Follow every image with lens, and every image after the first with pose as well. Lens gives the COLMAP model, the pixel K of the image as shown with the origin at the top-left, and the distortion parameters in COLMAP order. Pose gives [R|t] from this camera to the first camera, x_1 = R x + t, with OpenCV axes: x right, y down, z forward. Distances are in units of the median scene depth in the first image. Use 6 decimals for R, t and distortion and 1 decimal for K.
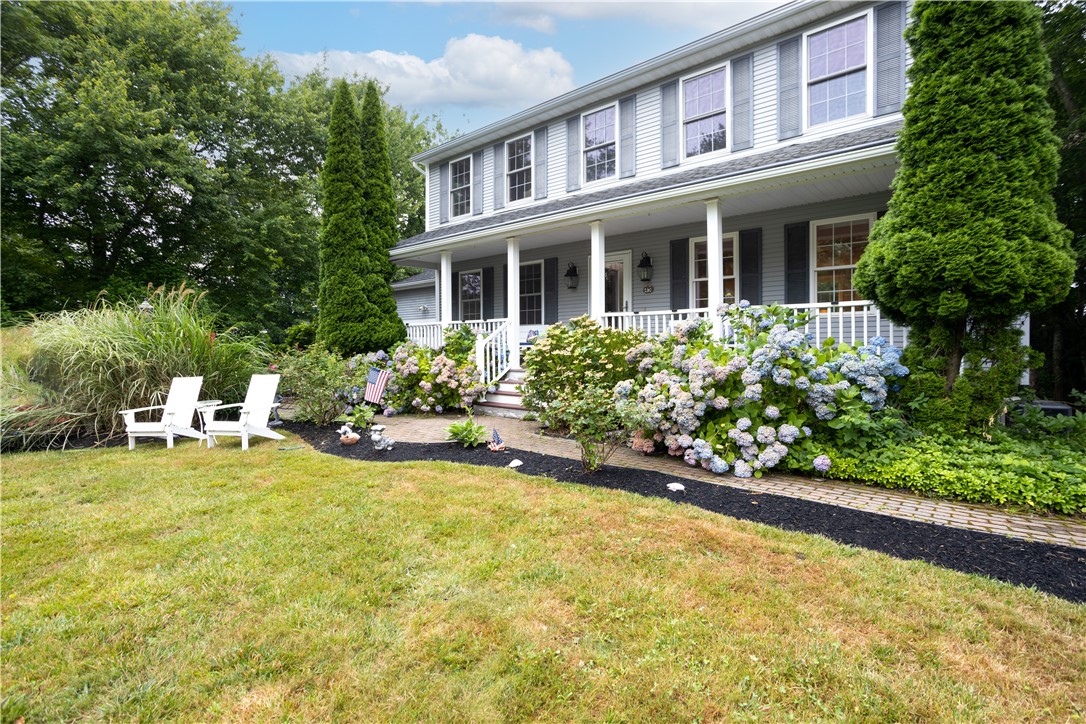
lens RADIAL K [[1513.4, 0, 541.9], [0, 1513.4, 358.9], [0, 0, 1]] dist [0.010365, 0.000000]
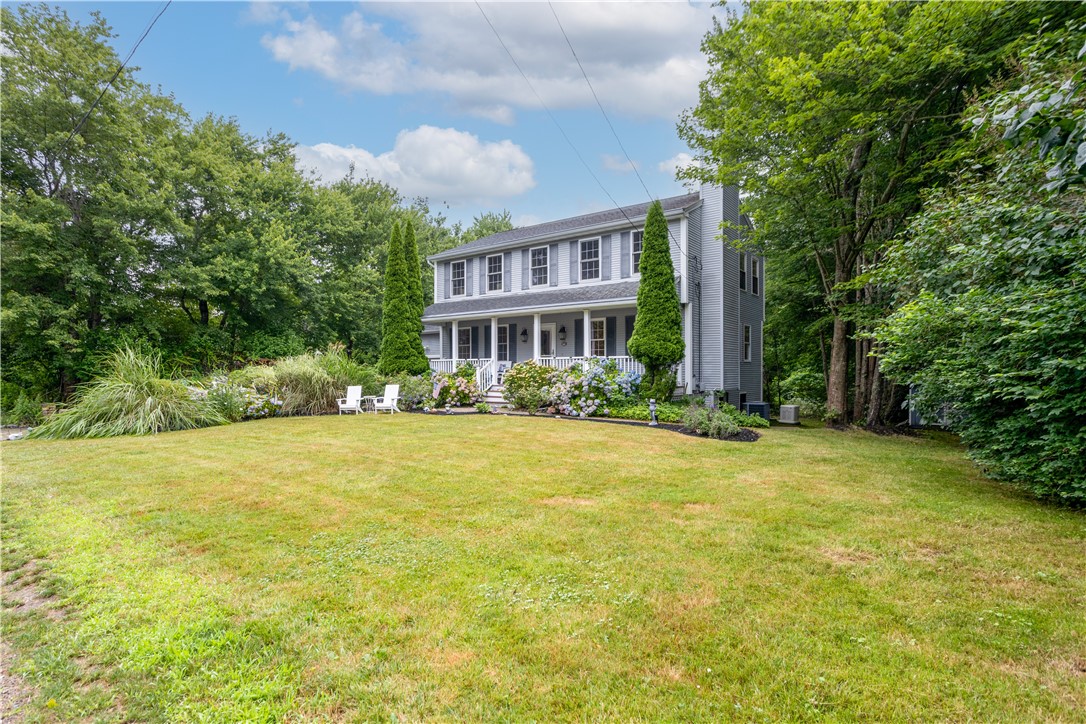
lens RADIAL K [[1513.4, 0, 542.7], [0, 1513.4, 361.8], [0, 0, 1]] dist [0.010365, 0.000000]
pose [[0.999419, 0.003747, 0.033868, -0.024843], [-0.003224, 0.999875, -0.015490, 0.008158], [-0.033922, 0.015372, 0.999306, -1.045026]]
